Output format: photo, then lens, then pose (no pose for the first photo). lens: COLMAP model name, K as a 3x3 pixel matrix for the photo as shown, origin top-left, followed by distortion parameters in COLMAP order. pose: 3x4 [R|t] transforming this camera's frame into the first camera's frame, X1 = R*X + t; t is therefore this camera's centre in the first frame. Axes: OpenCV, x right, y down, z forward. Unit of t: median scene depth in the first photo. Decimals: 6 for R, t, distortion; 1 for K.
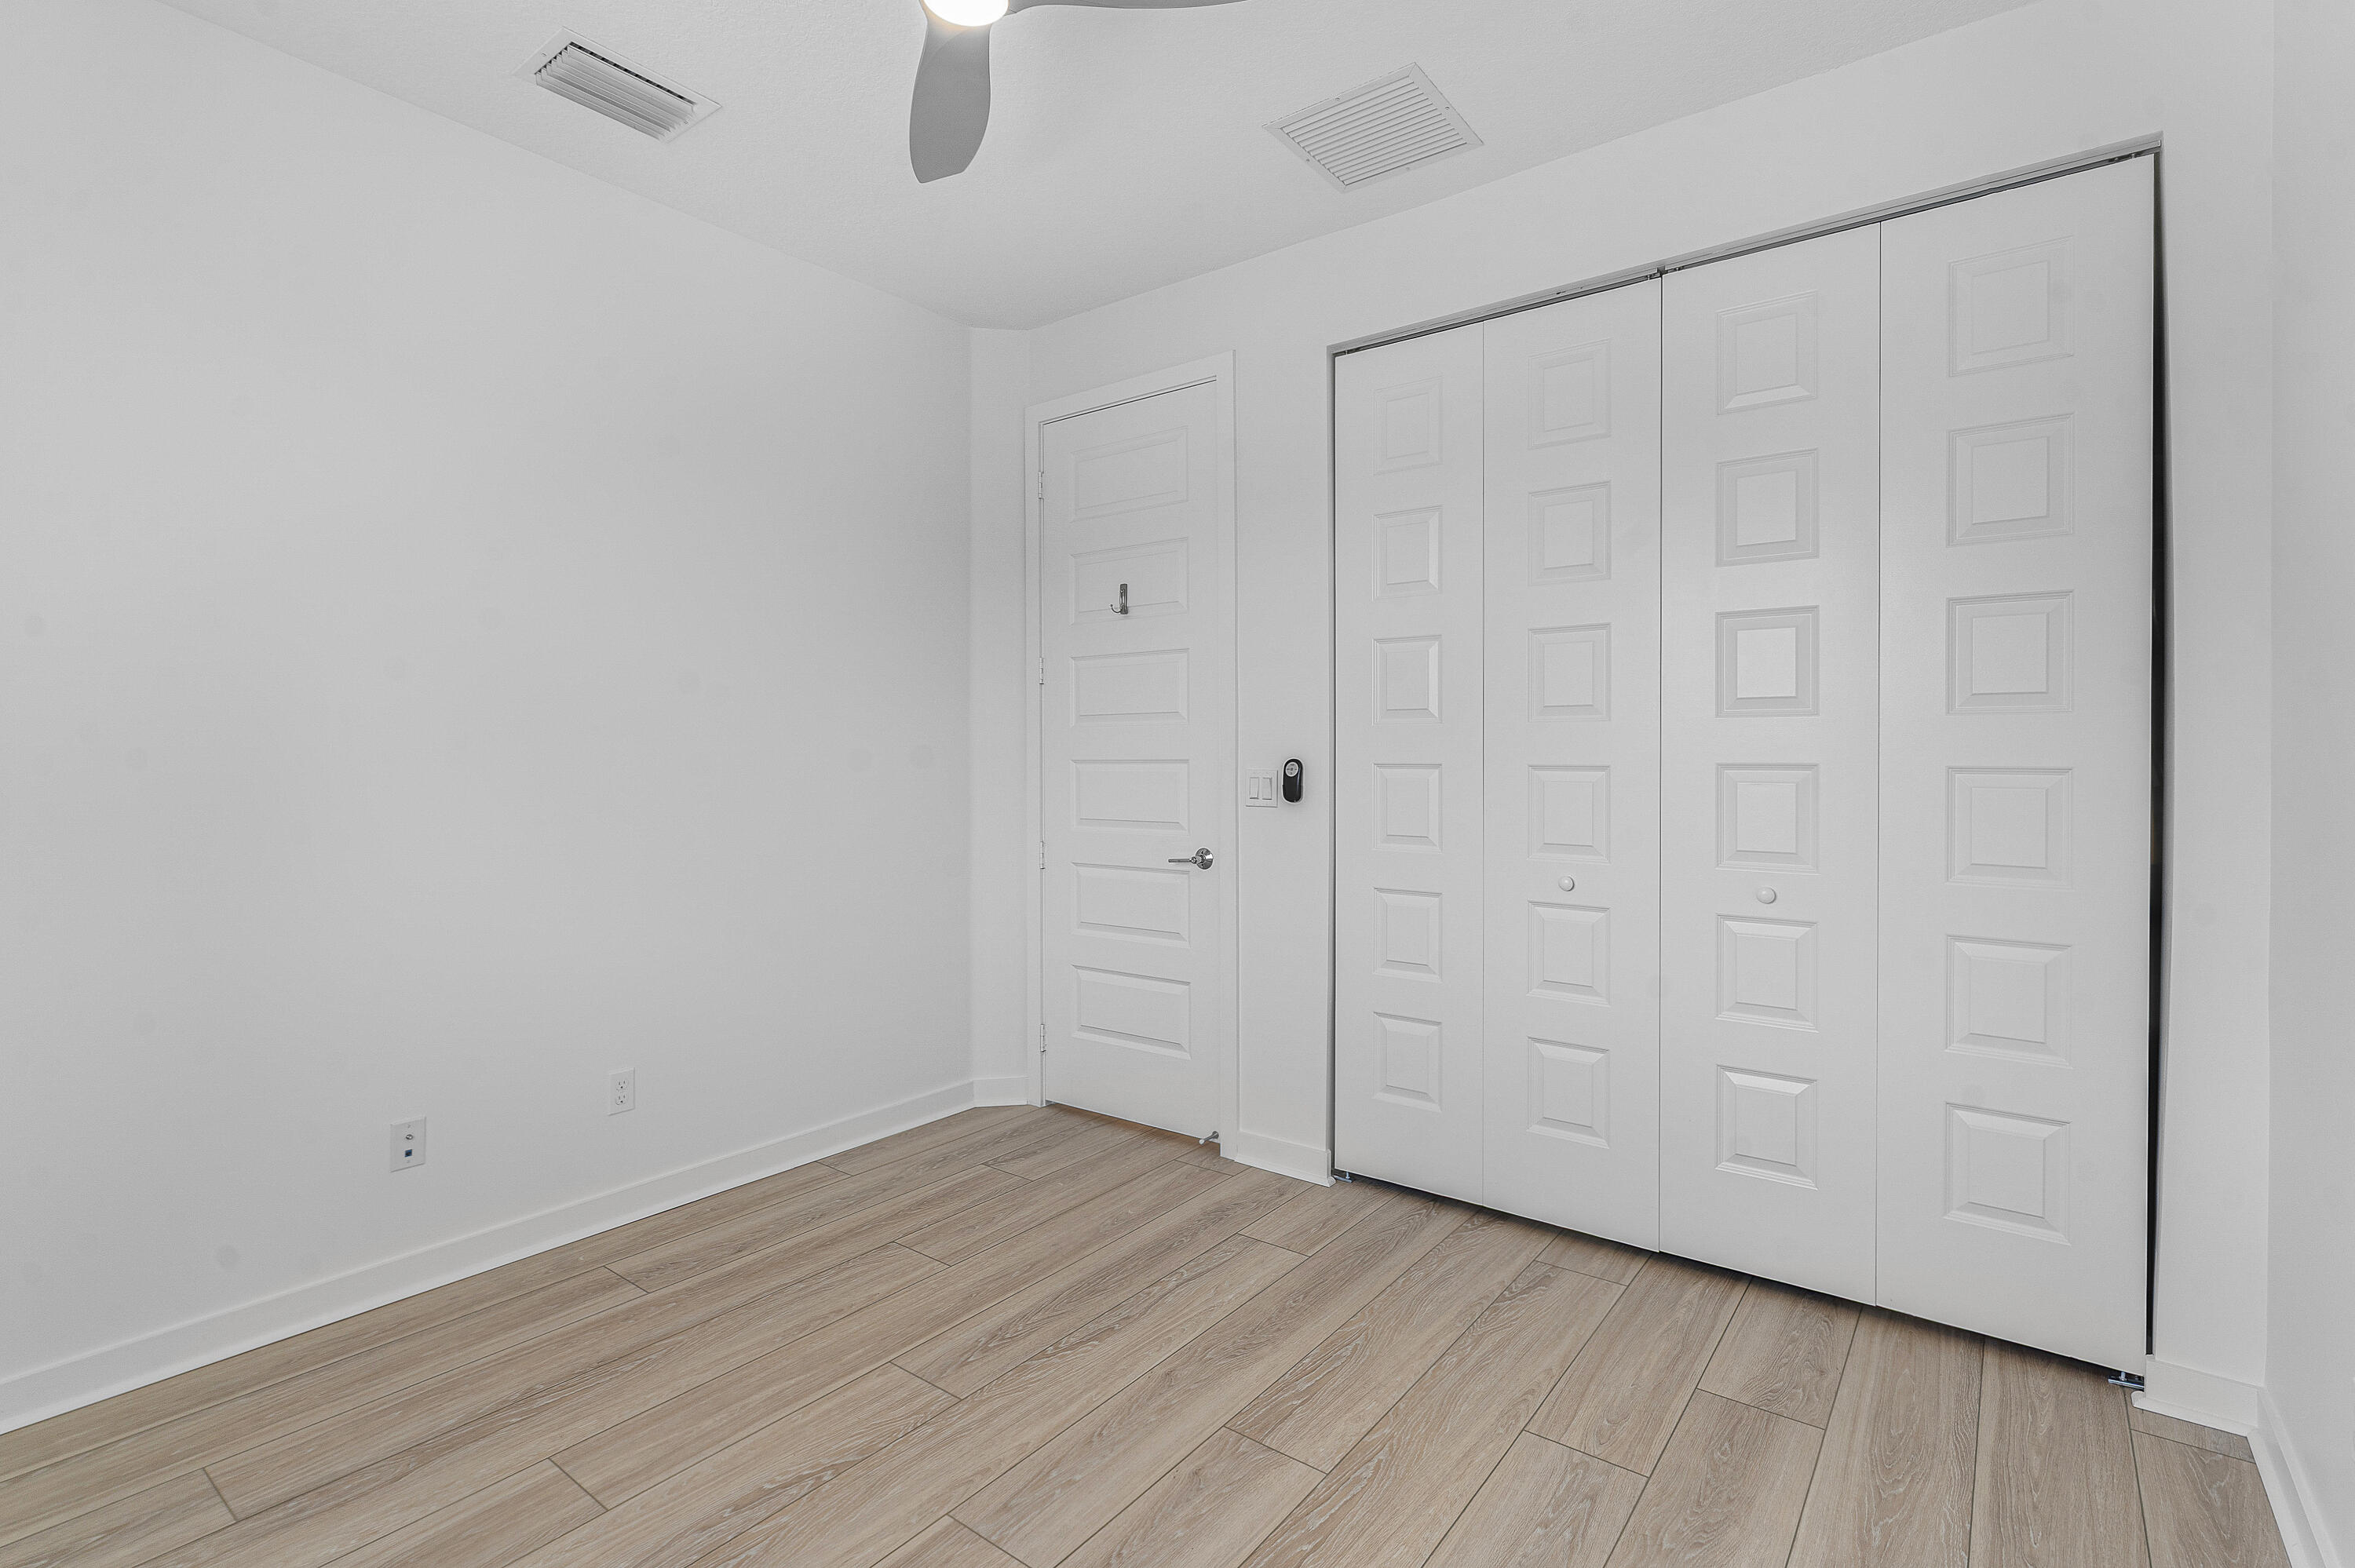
lens RADIAL K [[1119.1, 0, 1174.9], [0, 1119.1, 774.3], [0, 0, 1]] dist [0.002670, 0.000596]
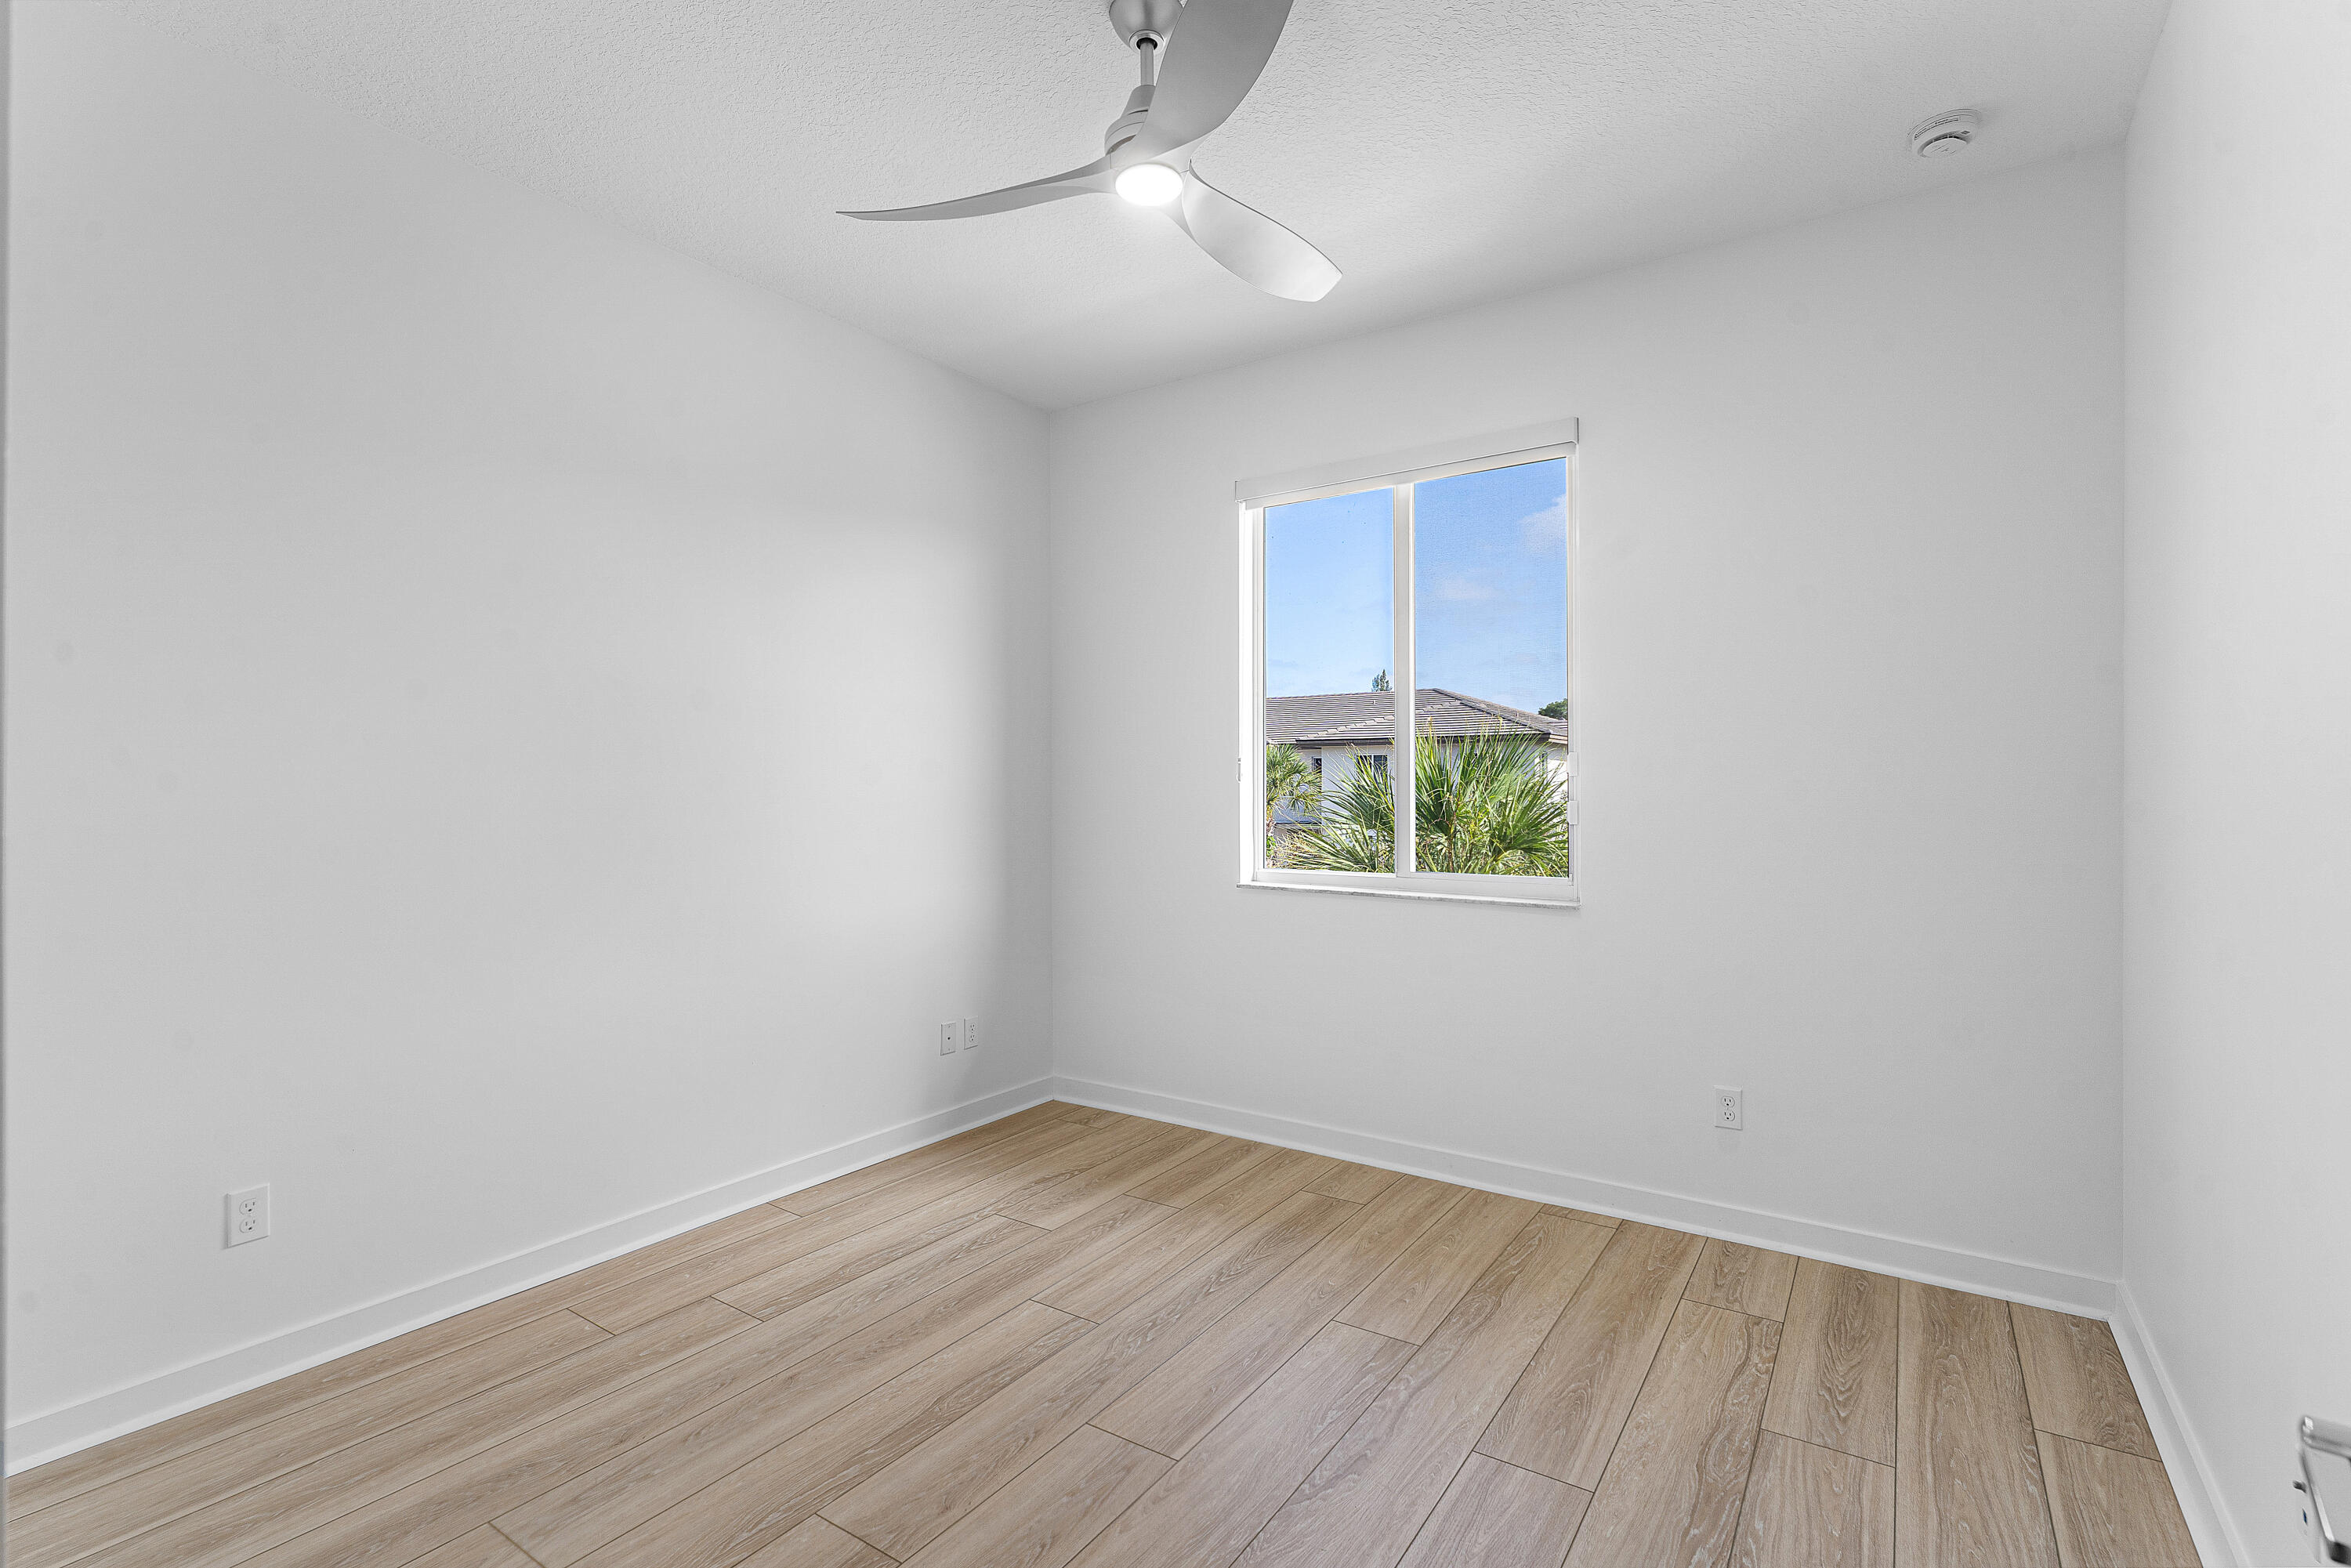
lens RADIAL K [[1117.3, 0, 1169.1], [0, 1117.3, 777.9], [0, 0, 1]] dist [0.002670, 0.000596]
pose [[-0.998612, 0.000271, -0.052667, -0.130049], [-0.000100, 0.999975, 0.007047, -0.039843], [0.052668, 0.007043, -0.998587, 2.050427]]
